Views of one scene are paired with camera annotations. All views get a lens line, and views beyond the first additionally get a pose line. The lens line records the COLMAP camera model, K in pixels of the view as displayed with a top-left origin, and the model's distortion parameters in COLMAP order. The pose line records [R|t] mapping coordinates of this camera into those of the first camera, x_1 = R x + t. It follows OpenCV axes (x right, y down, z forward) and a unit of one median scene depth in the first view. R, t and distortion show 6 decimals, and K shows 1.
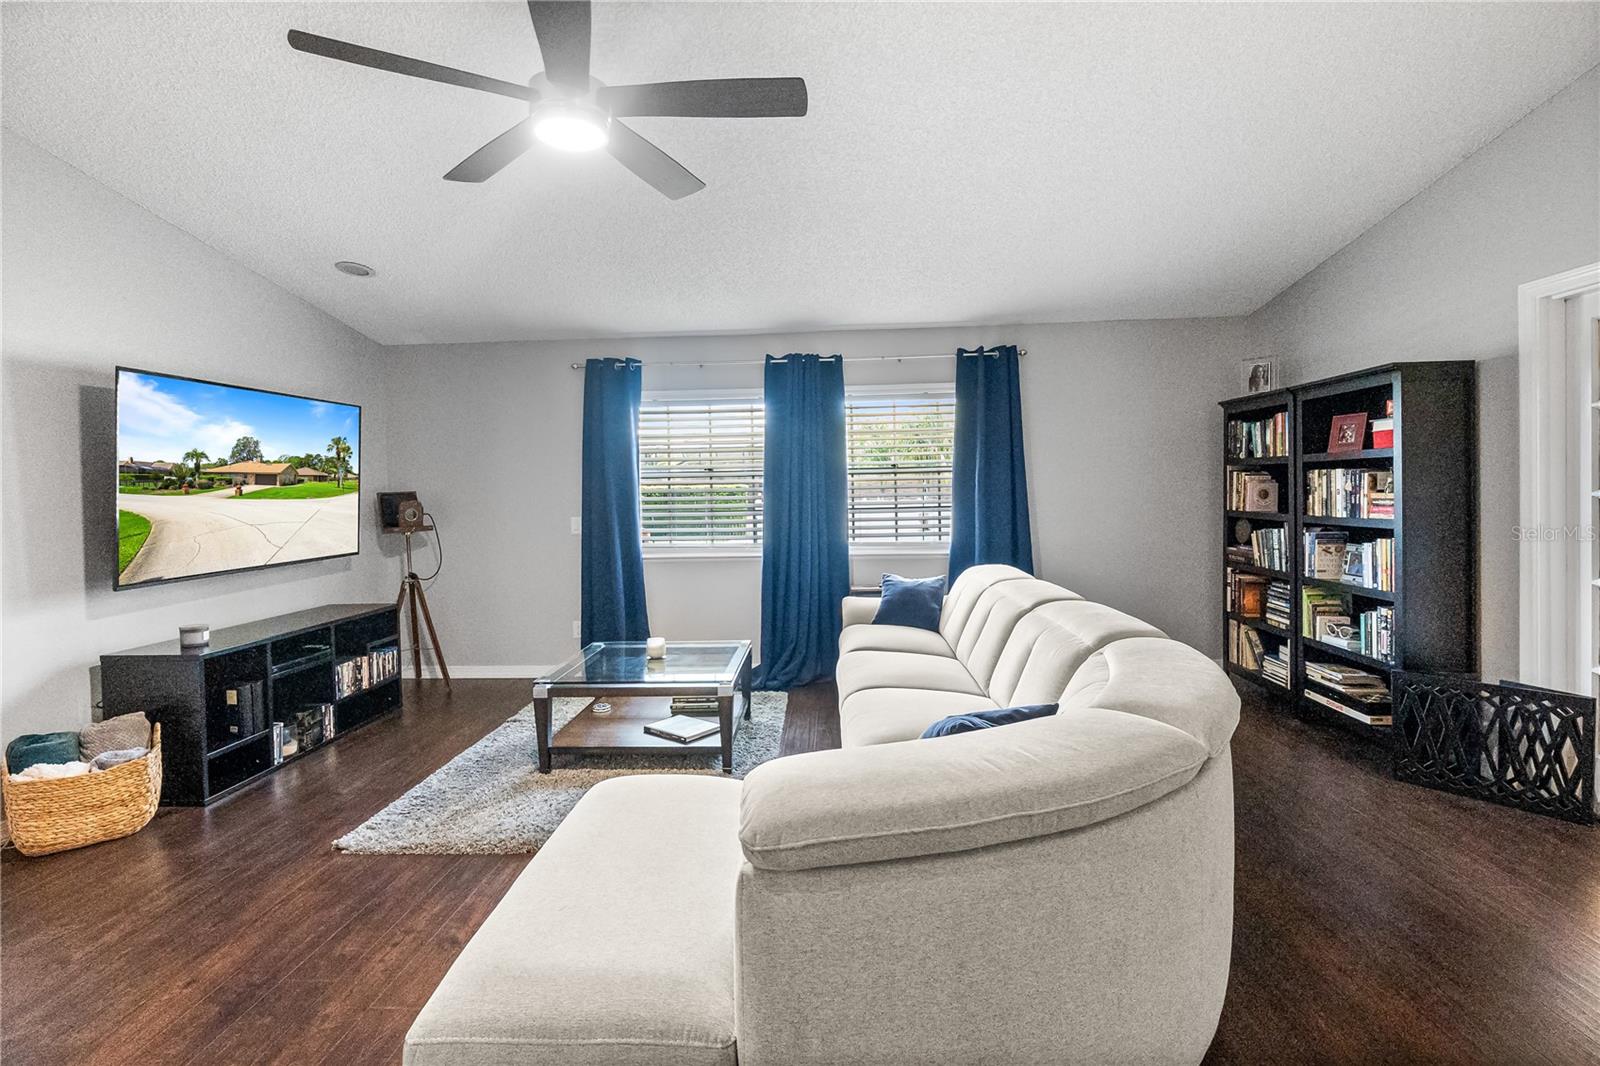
lens RADIAL K [[746.0, 0, 804.0], [0, 746.0, 517.3], [0, 0, 1]] dist [-0.001436, -0.001014]
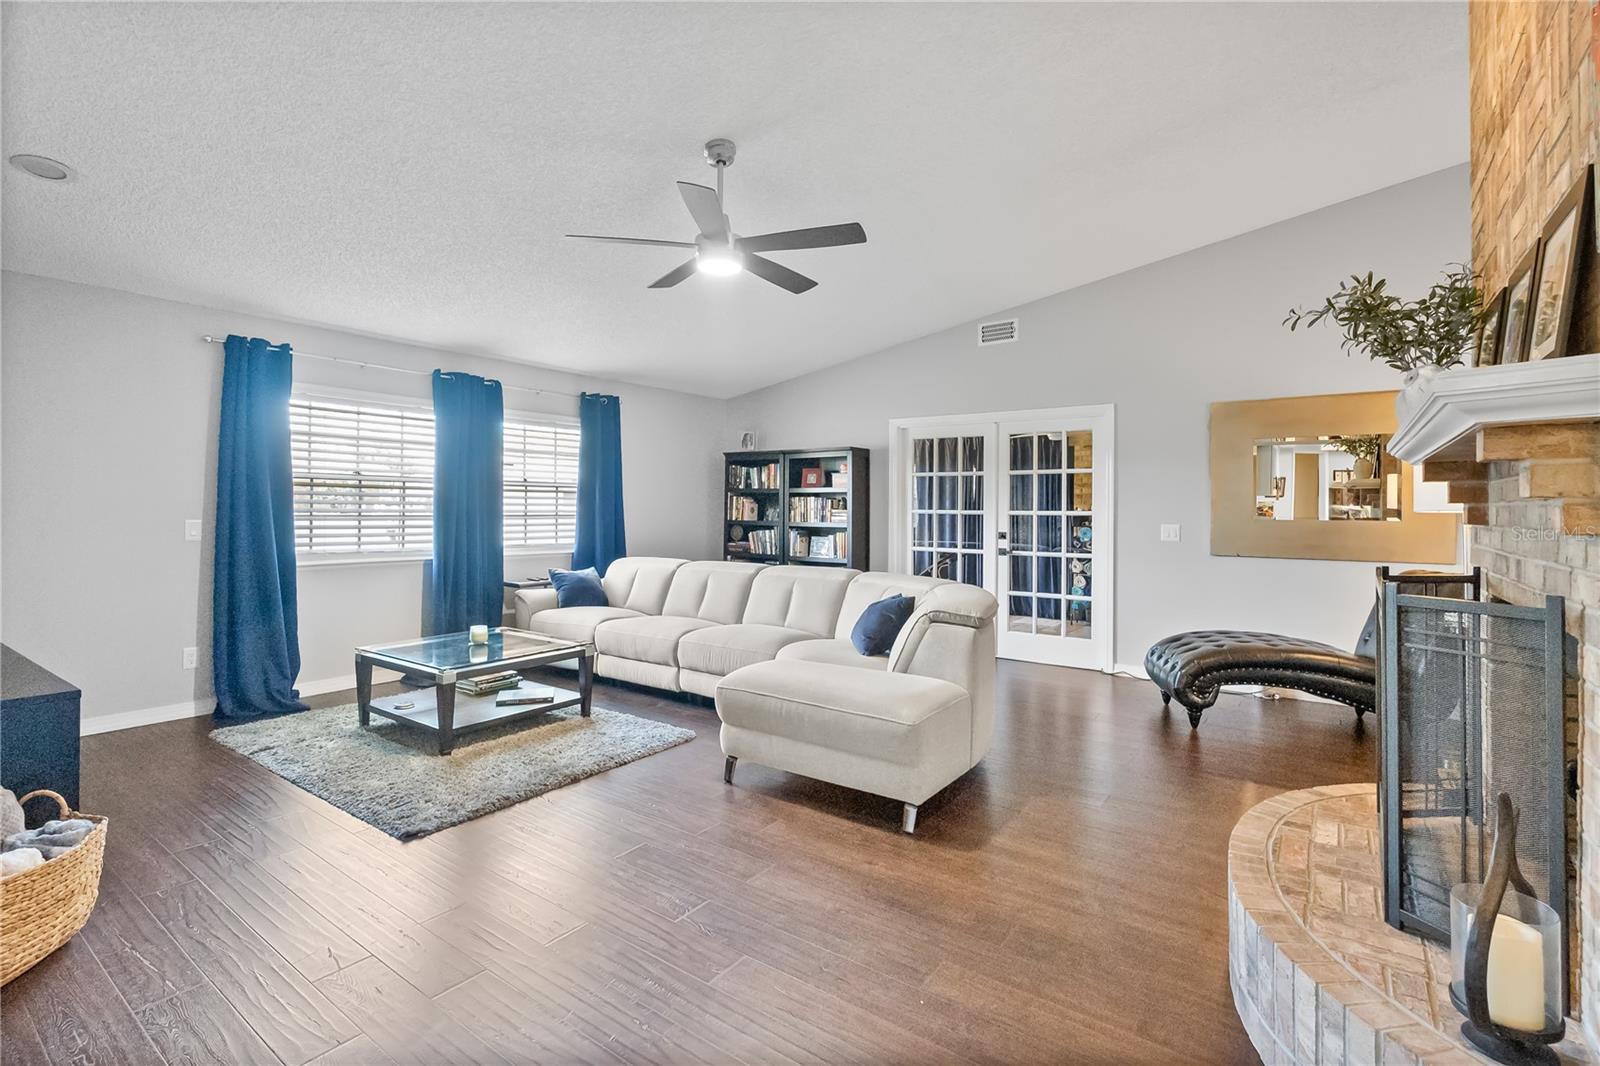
lens RADIAL K [[746.0, 0, 804.0], [0, 746.0, 517.3], [0, 0, 1]] dist [-0.001436, -0.001014]
pose [[0.549094, 0.014647, 0.835632, -0.814471], [0.009432, 0.999674, -0.023720, 0.028840], [-0.835707, 0.020906, 0.548777, -0.018112]]
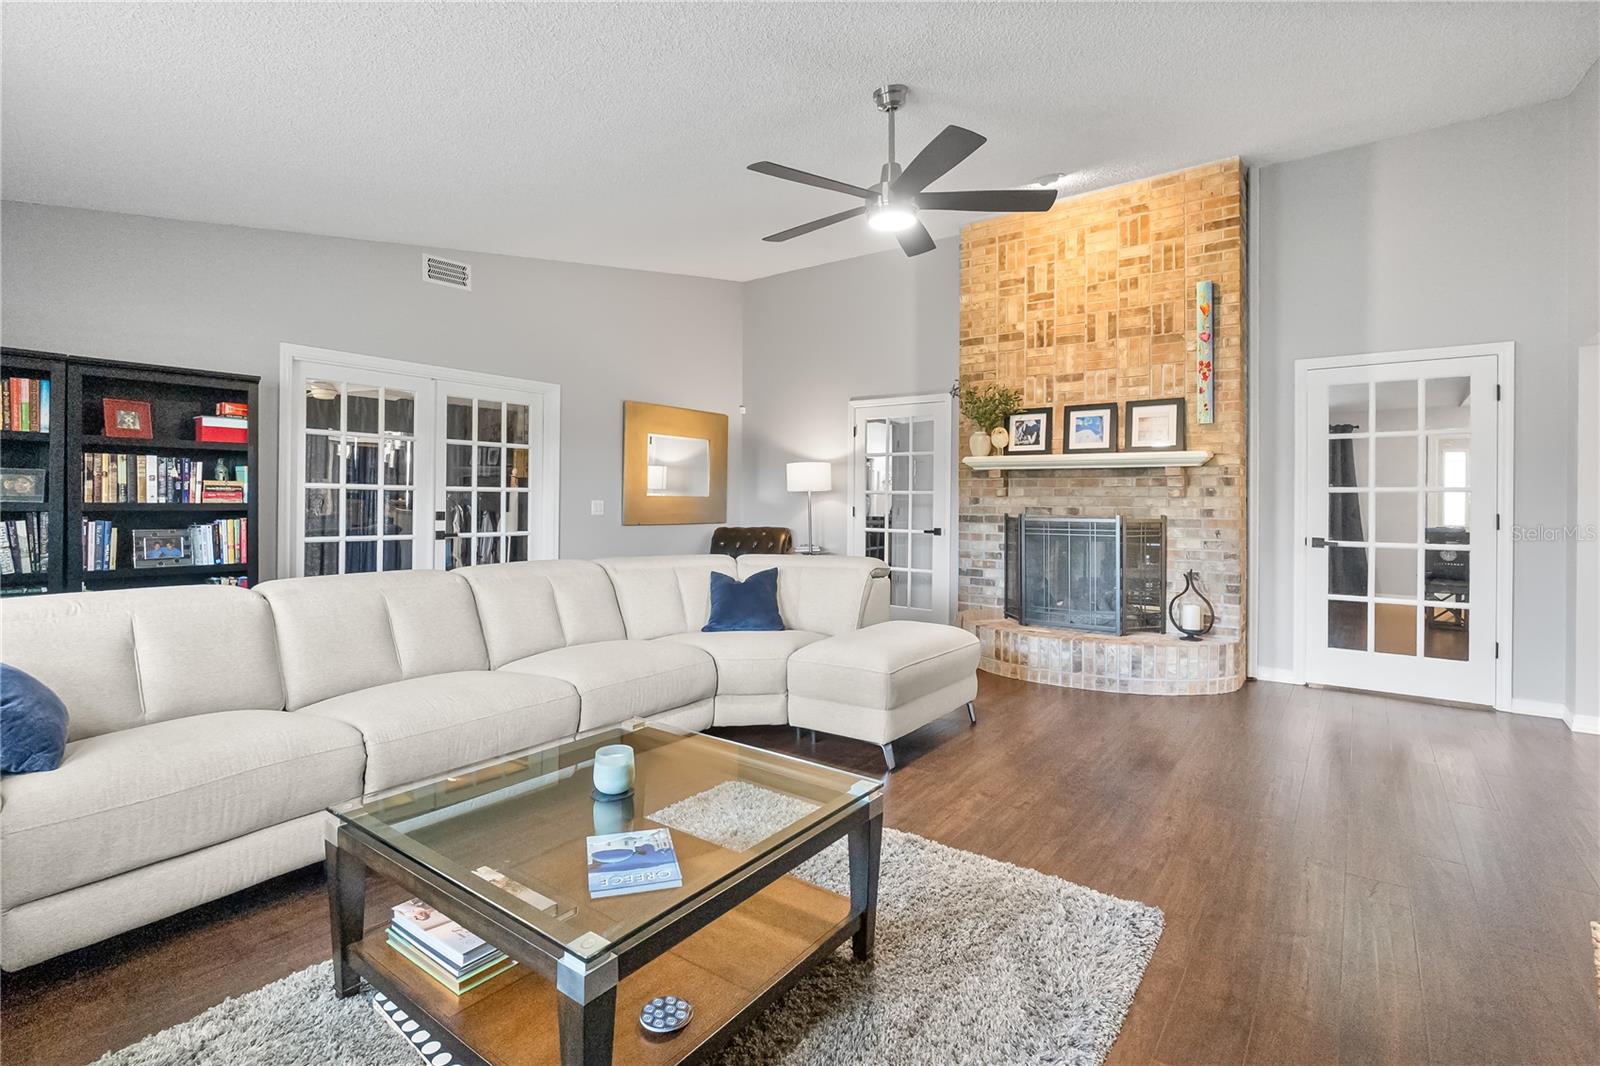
lens RADIAL K [[741.3, 0, 756.4], [0, 741.3, 514.4], [0, 0, 1]] dist [-0.001377, -0.000280]
pose [[-0.792218, 0.001891, 0.610236, -0.509614], [0.026393, 0.999166, 0.031168, 0.005017], [-0.609667, 0.040798, -0.791607, 1.210348]]
